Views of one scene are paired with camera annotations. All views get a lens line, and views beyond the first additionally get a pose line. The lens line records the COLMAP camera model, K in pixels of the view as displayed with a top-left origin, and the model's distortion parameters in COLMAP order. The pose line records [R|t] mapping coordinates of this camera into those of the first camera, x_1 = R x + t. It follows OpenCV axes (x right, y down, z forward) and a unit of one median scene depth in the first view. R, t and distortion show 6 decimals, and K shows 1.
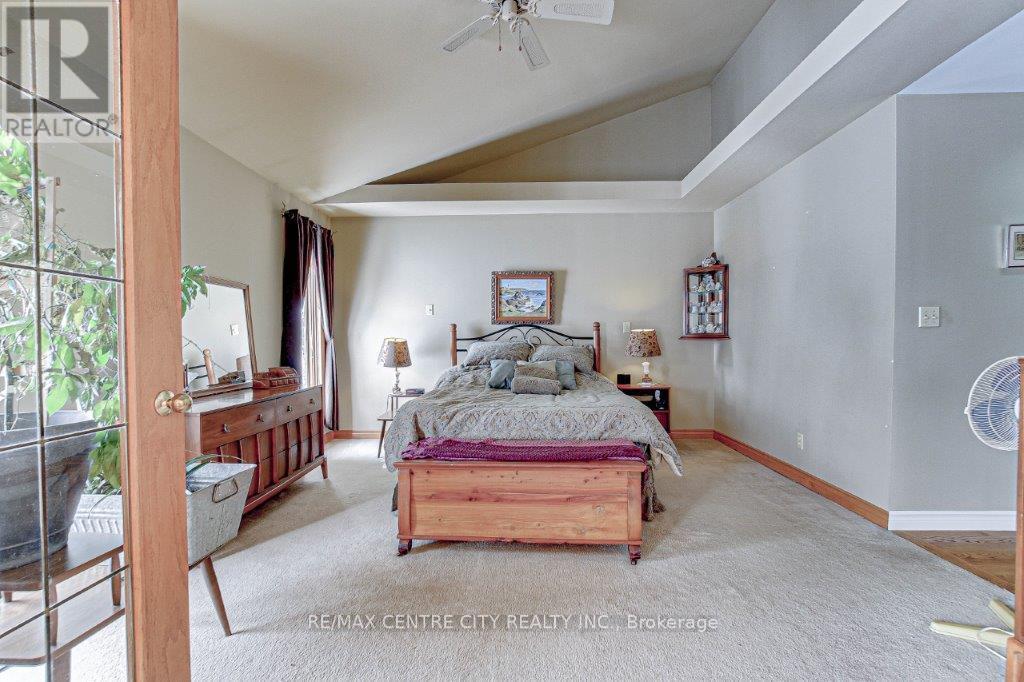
lens RADIAL K [[469.8, 0, 505.0], [0, 469.8, 348.7], [0, 0, 1]] dist [-0.022369, 0.006773]
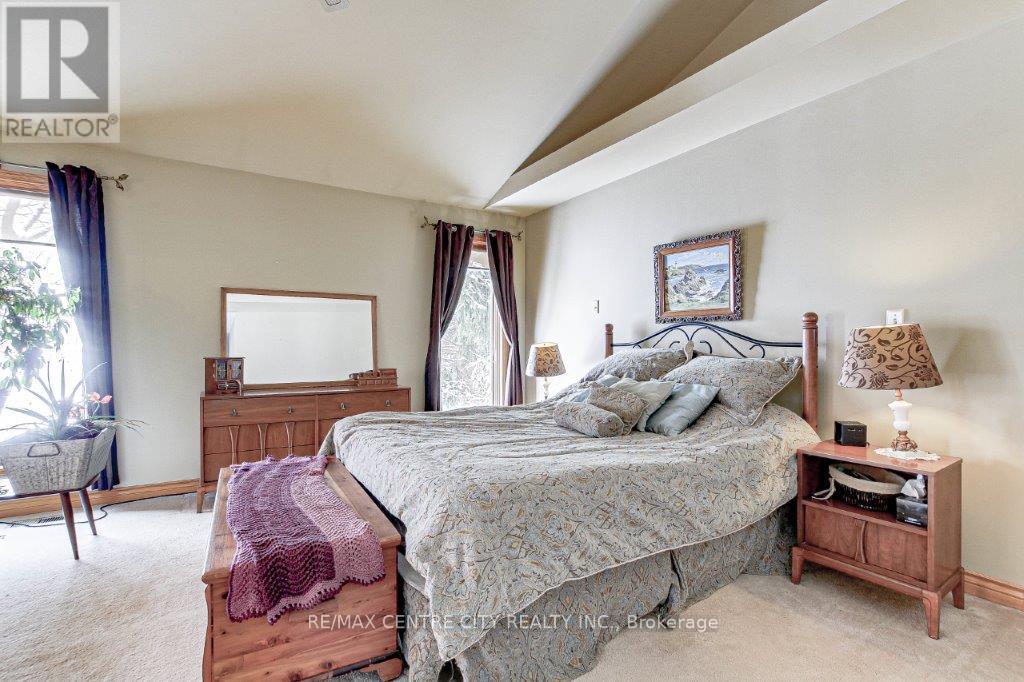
lens RADIAL K [[469.8, 0, 505.0], [0, 469.8, 348.7], [0, 0, 1]] dist [-0.022369, 0.006773]
pose [[0.551057, 0.014263, -0.834346, 0.425886], [-0.024296, 0.999704, 0.001043, -0.010385], [0.834114, 0.019696, 0.551240, 0.445933]]
